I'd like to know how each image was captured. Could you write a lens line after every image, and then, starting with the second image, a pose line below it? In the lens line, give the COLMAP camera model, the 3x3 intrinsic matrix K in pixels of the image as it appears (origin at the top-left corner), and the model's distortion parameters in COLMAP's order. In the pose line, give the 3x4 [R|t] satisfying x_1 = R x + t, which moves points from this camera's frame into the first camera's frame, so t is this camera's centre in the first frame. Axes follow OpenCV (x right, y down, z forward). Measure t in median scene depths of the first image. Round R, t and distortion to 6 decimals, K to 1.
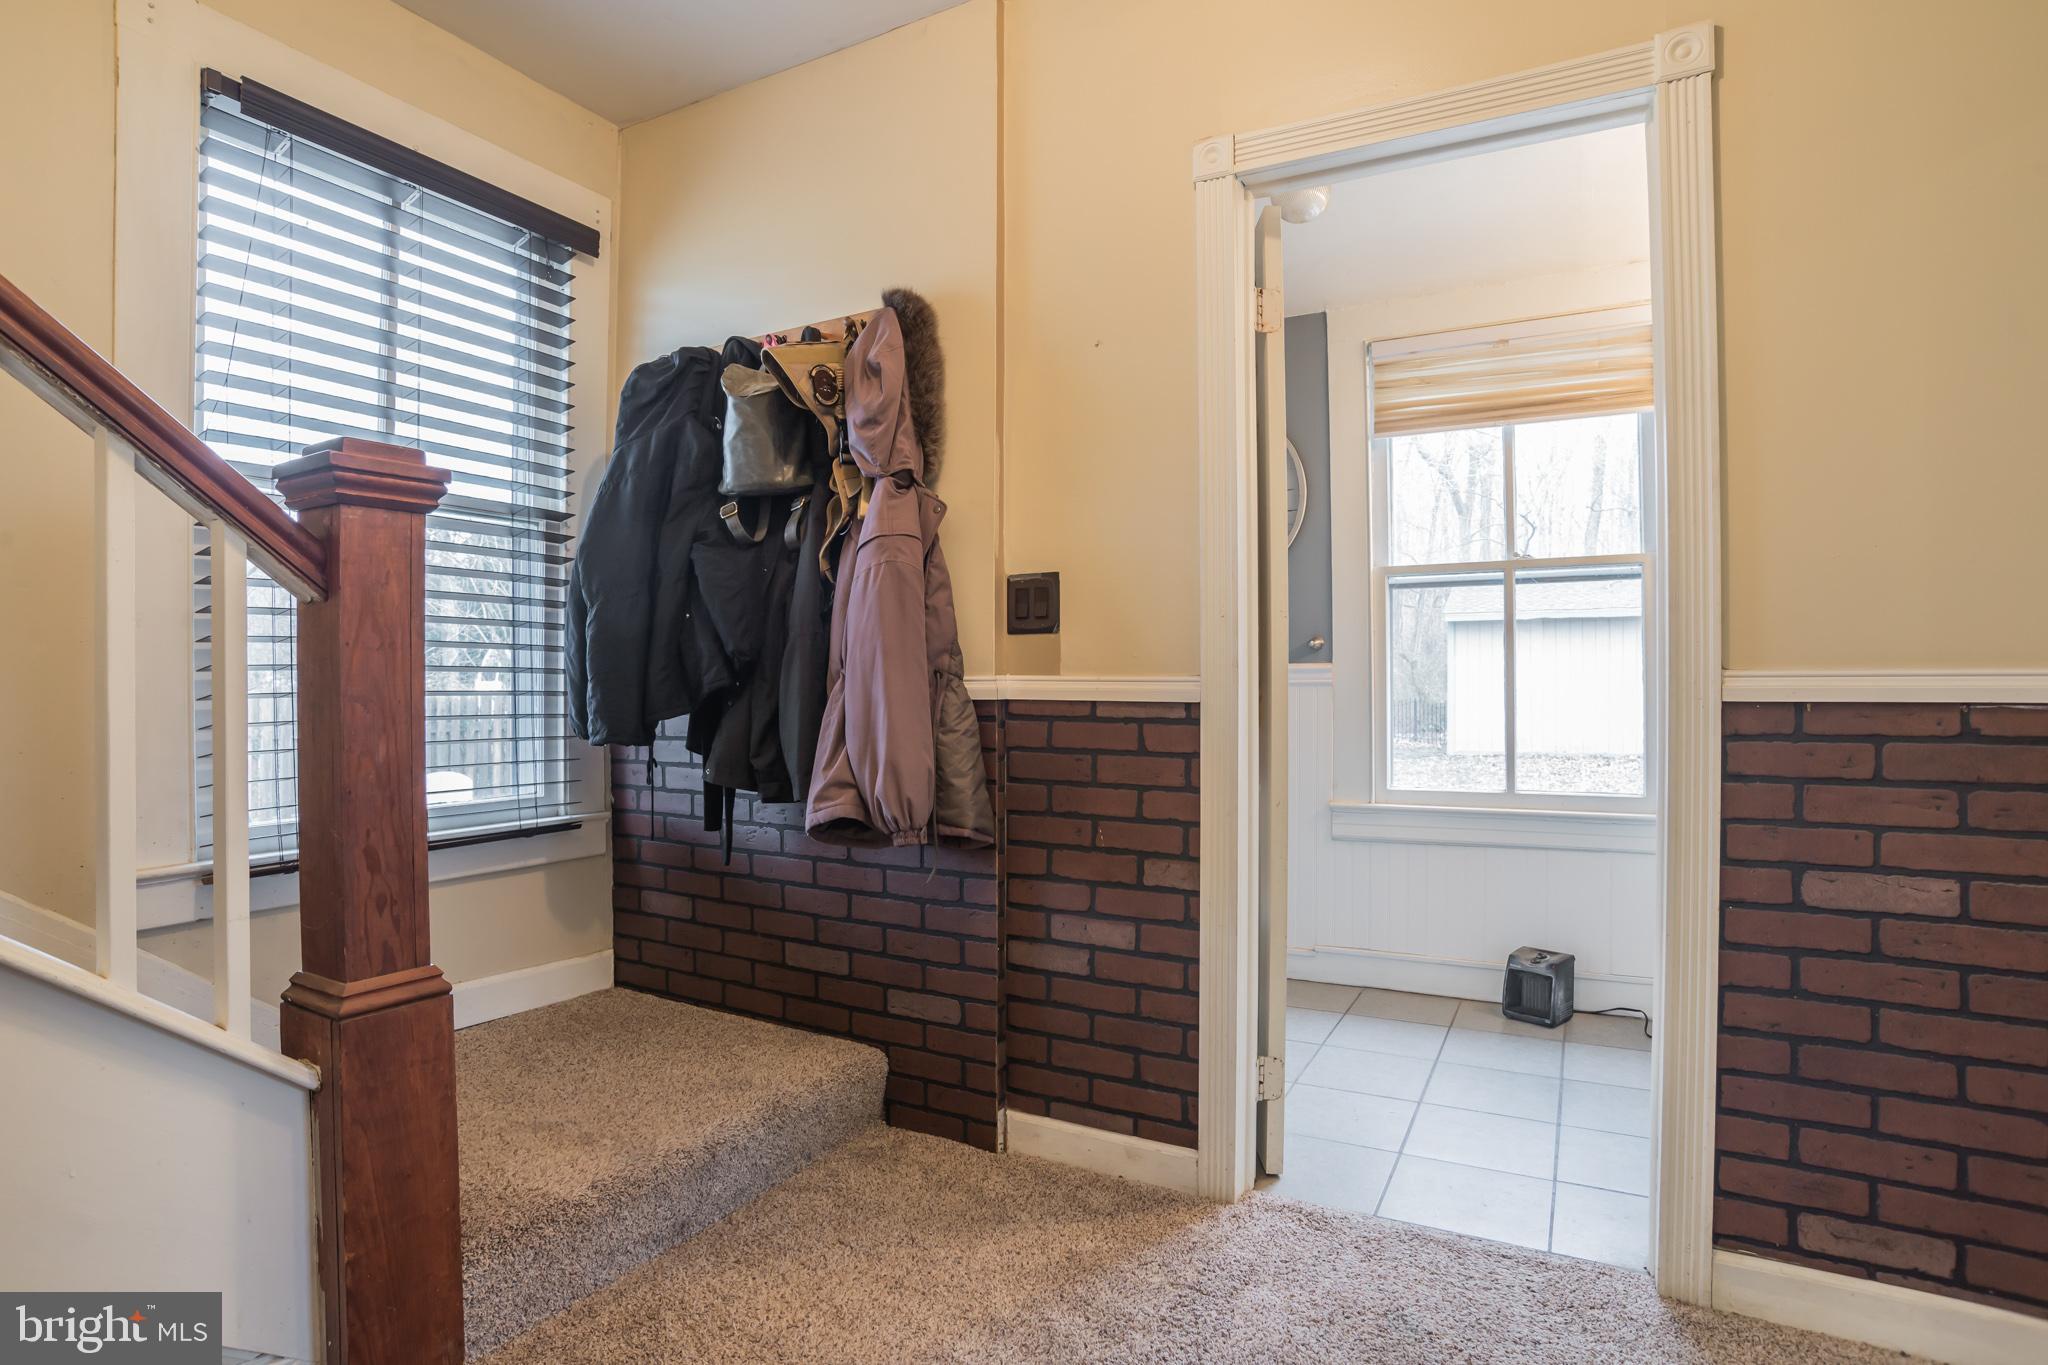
lens RADIAL K [[1074.7, 0, 1033.6], [0, 1074.7, 679.2], [0, 0, 1]] dist [-0.042921, 0.008746]
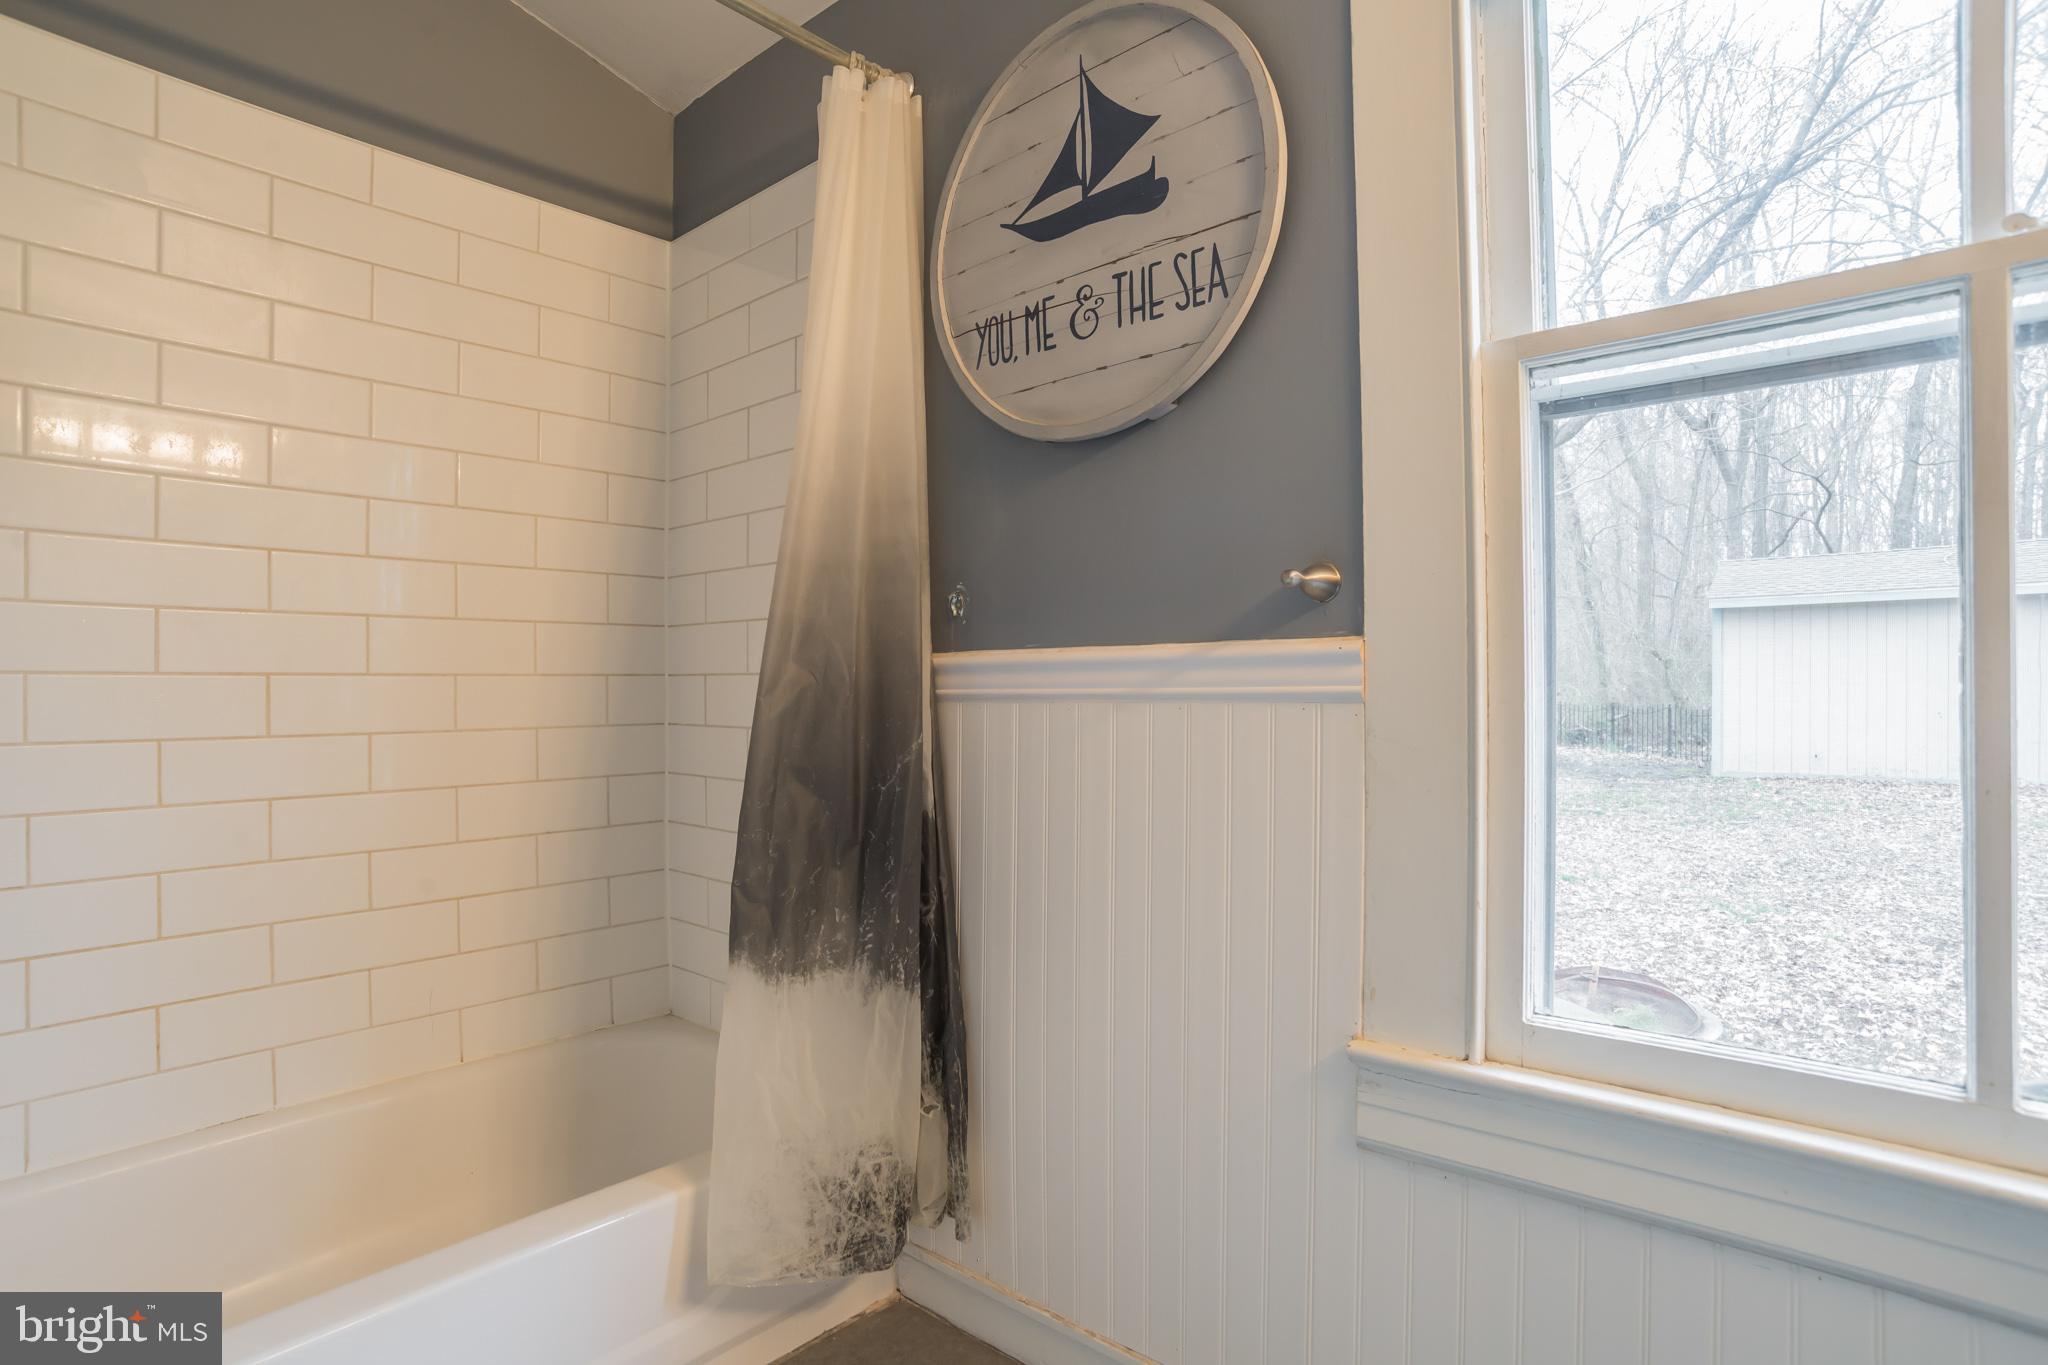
lens RADIAL K [[1074.7, 0, 1007.7], [0, 1074.7, 690.6], [0, 0, 1]] dist [-0.042921, 0.008746]
pose [[0.976400, 0.000580, -0.215971, 0.046660], [0.001255, 0.999964, 0.008360, -0.000131], [0.215968, -0.008433, 0.976364, 0.123586]]
